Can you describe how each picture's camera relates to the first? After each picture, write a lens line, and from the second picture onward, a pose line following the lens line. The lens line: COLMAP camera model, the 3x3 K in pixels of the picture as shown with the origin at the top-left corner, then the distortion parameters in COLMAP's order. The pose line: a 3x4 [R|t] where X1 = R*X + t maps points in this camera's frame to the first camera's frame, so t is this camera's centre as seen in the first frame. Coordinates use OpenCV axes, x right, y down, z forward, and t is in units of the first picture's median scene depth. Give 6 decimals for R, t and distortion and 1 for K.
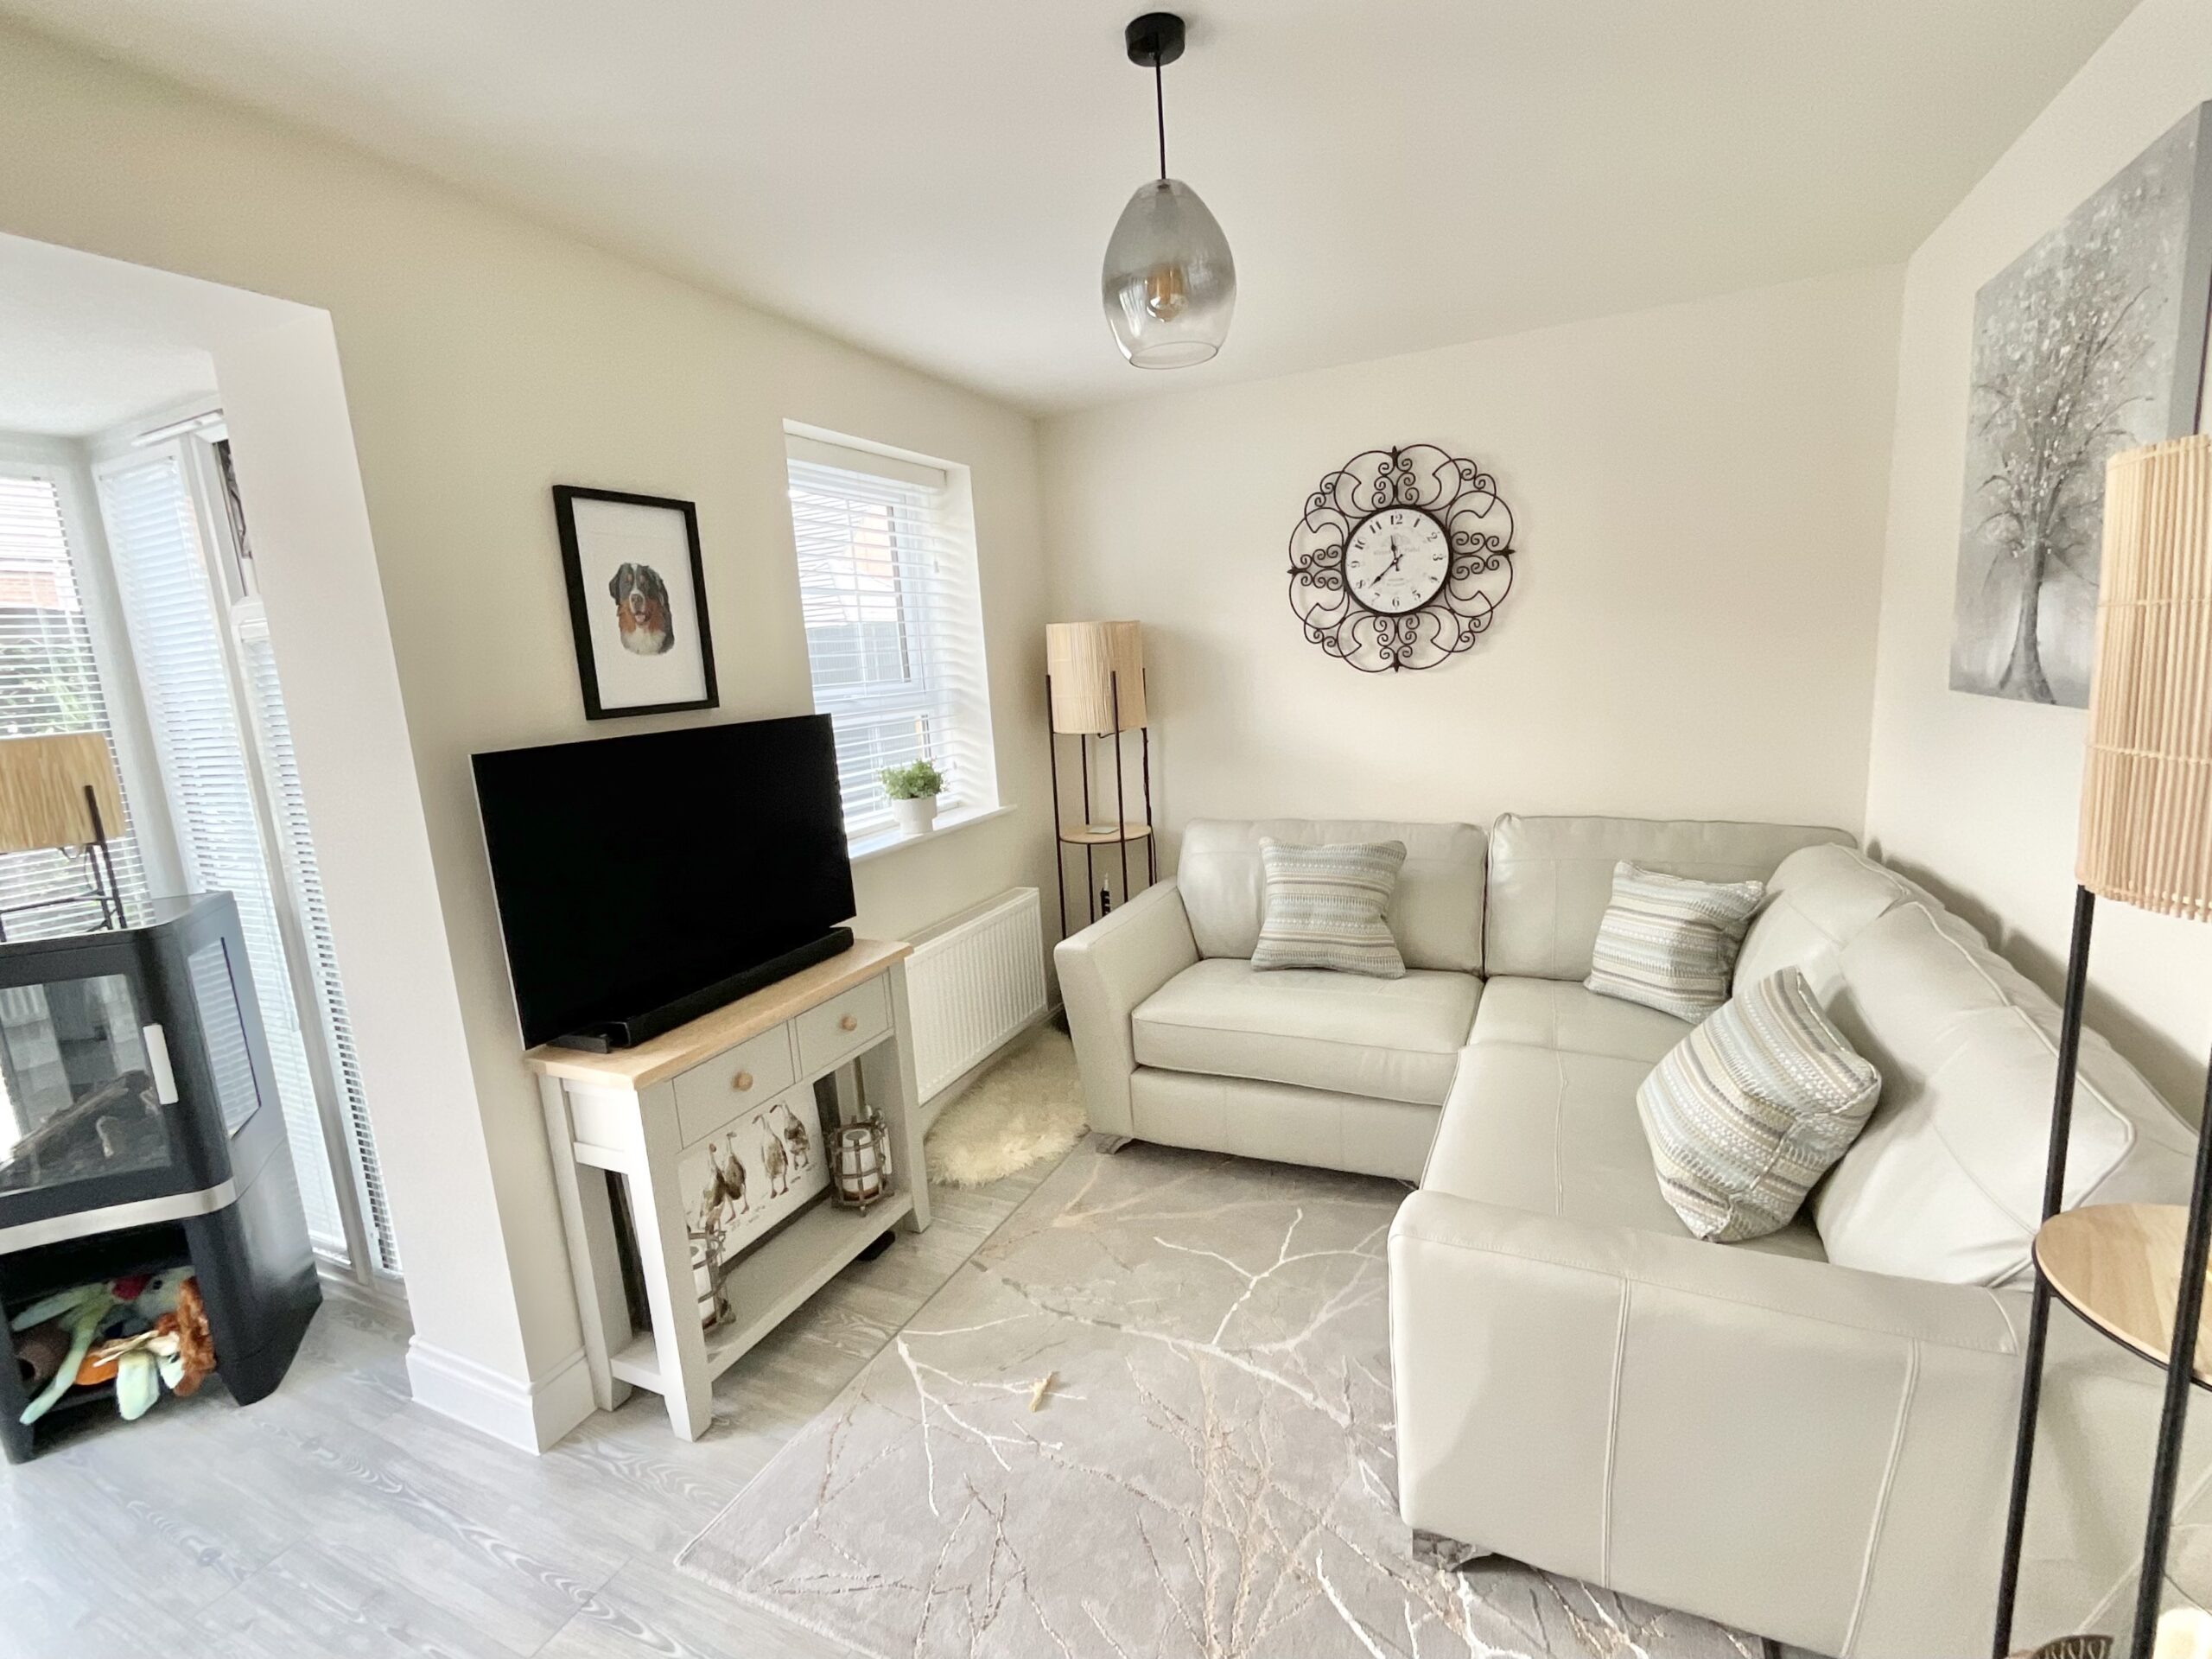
lens RADIAL K [[1008.7, 0, 1081.5], [0, 1008.7, 837.1], [0, 0, 1]] dist [0.009302, 0.000216]
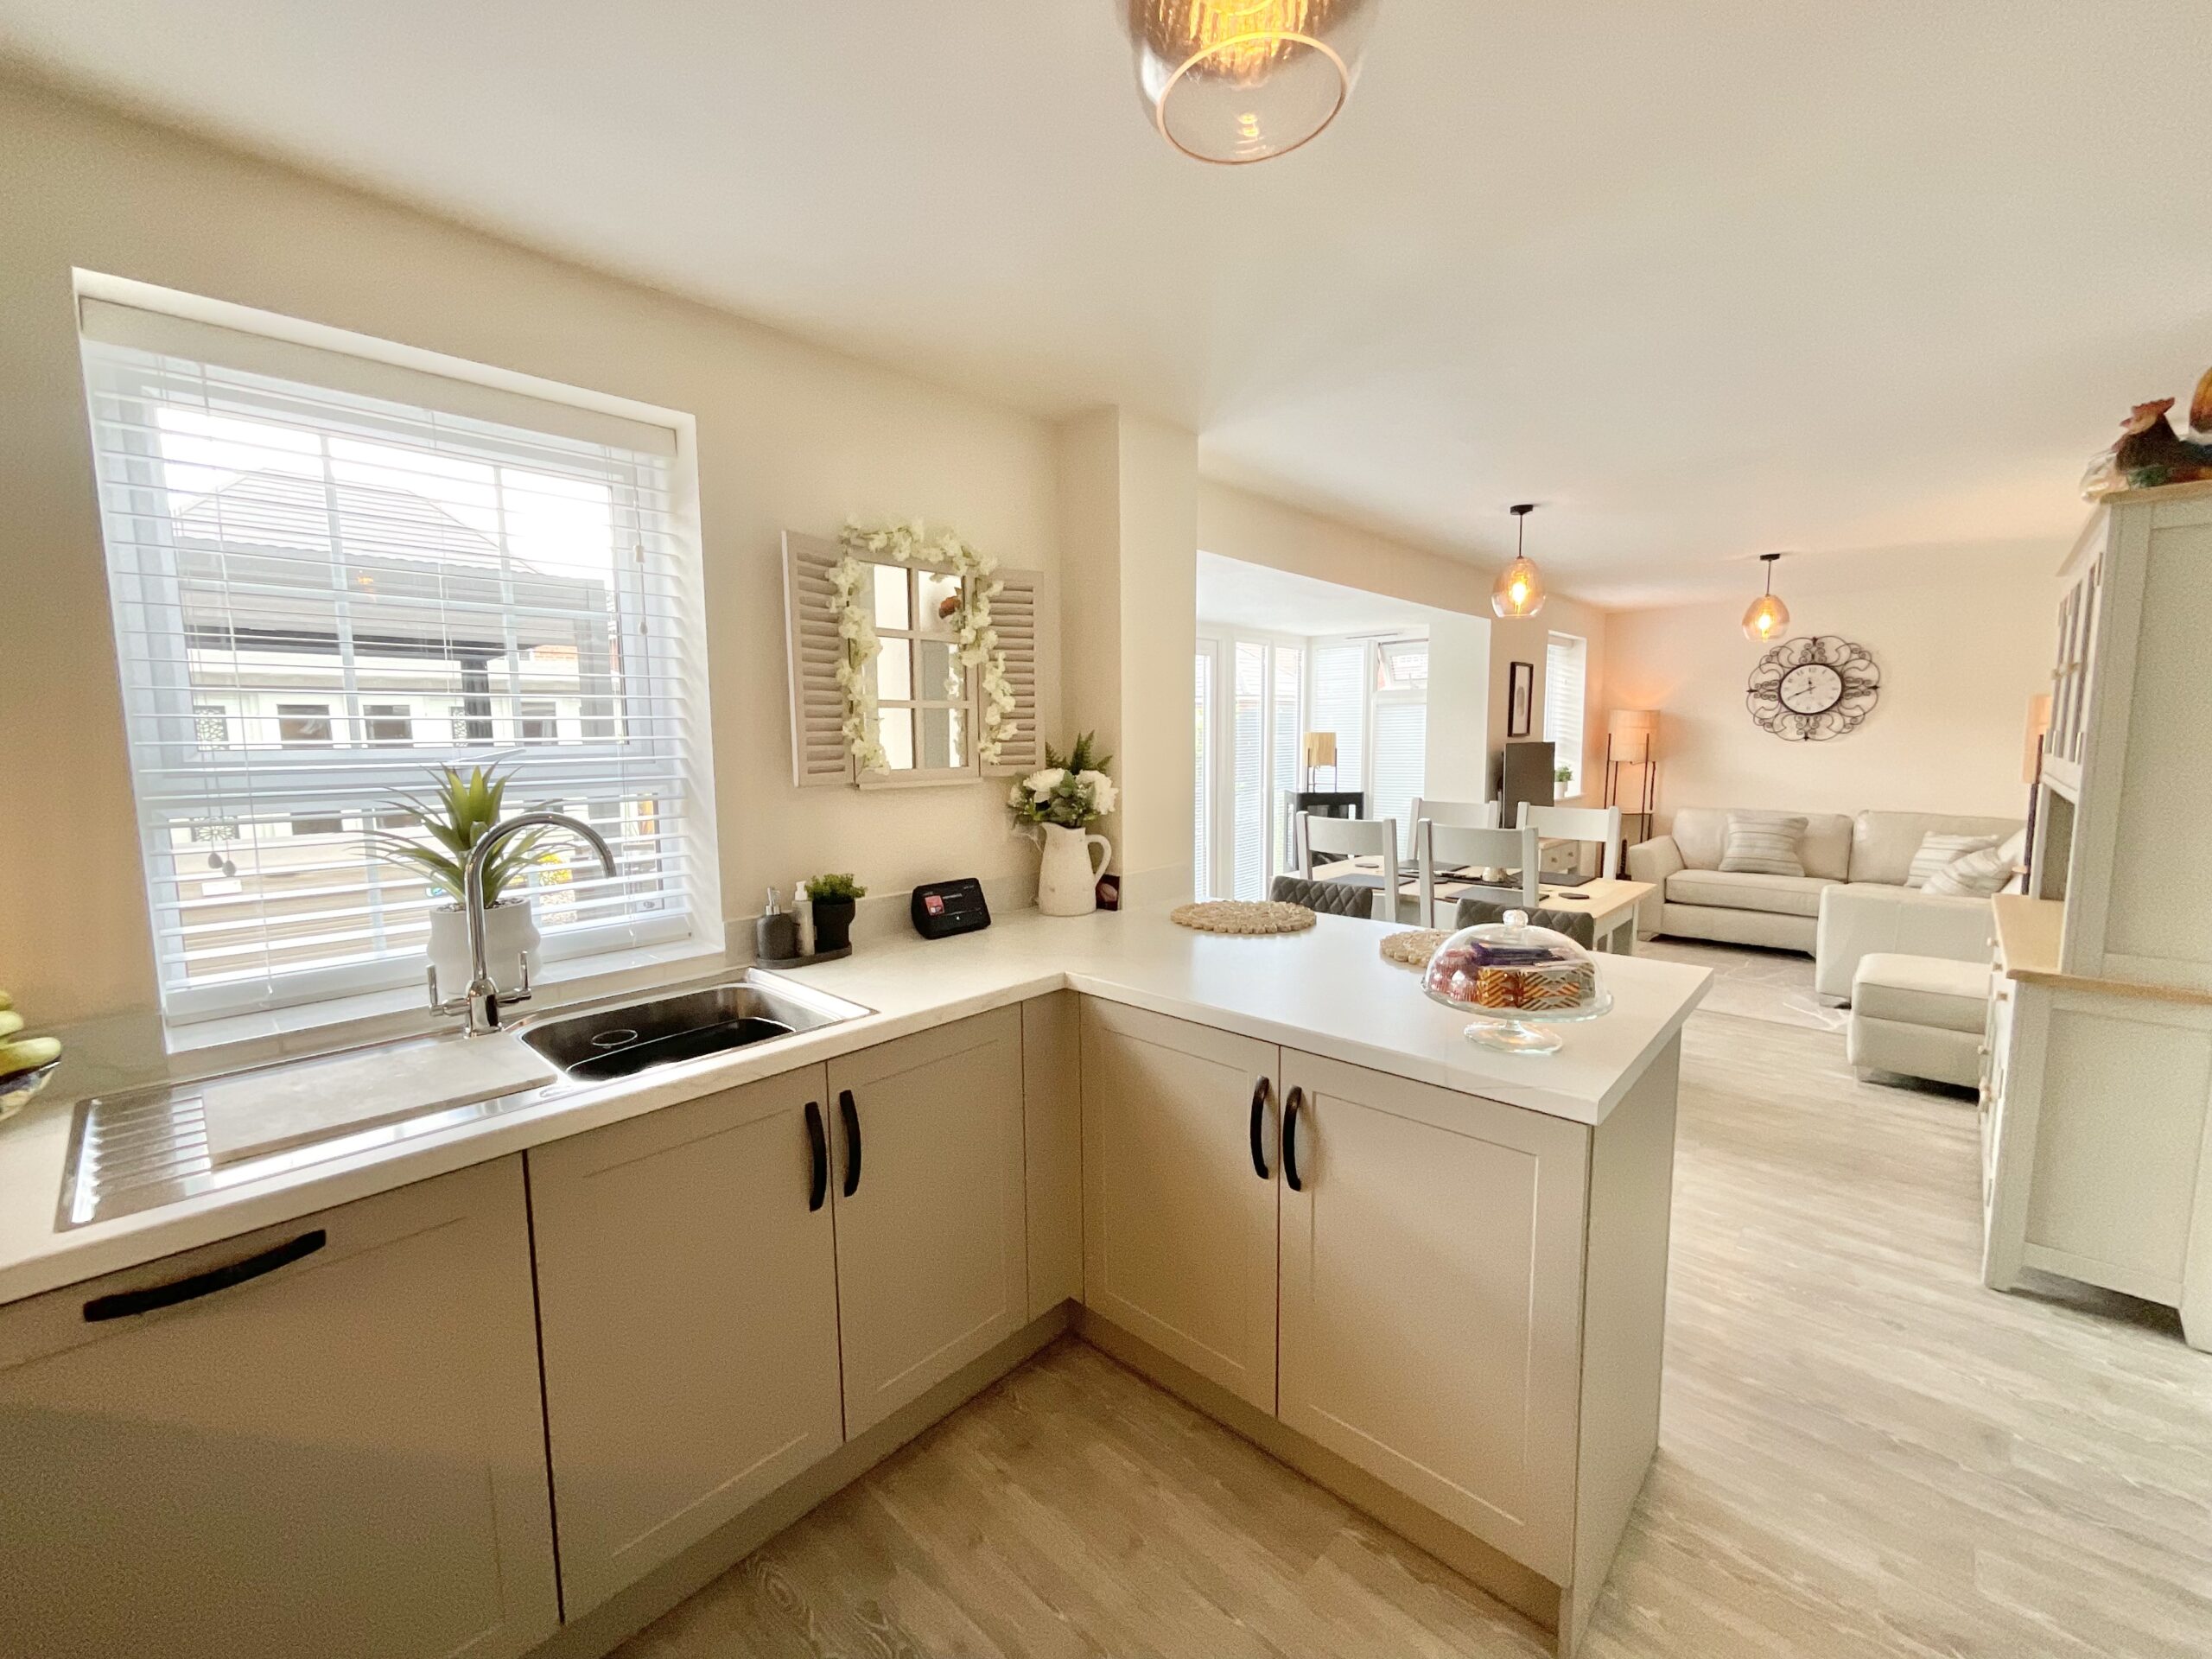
lens RADIAL K [[899.4, 0, 1106.0], [0, 899.4, 829.5], [0, 0, 1]] dist [0.000342, 0.014357]
pose [[0.953907, 0.089848, -0.286336, -0.539522], [-0.105916, 0.993526, -0.041096, 0.258644], [0.280789, 0.069529, 0.957248, -1.234079]]
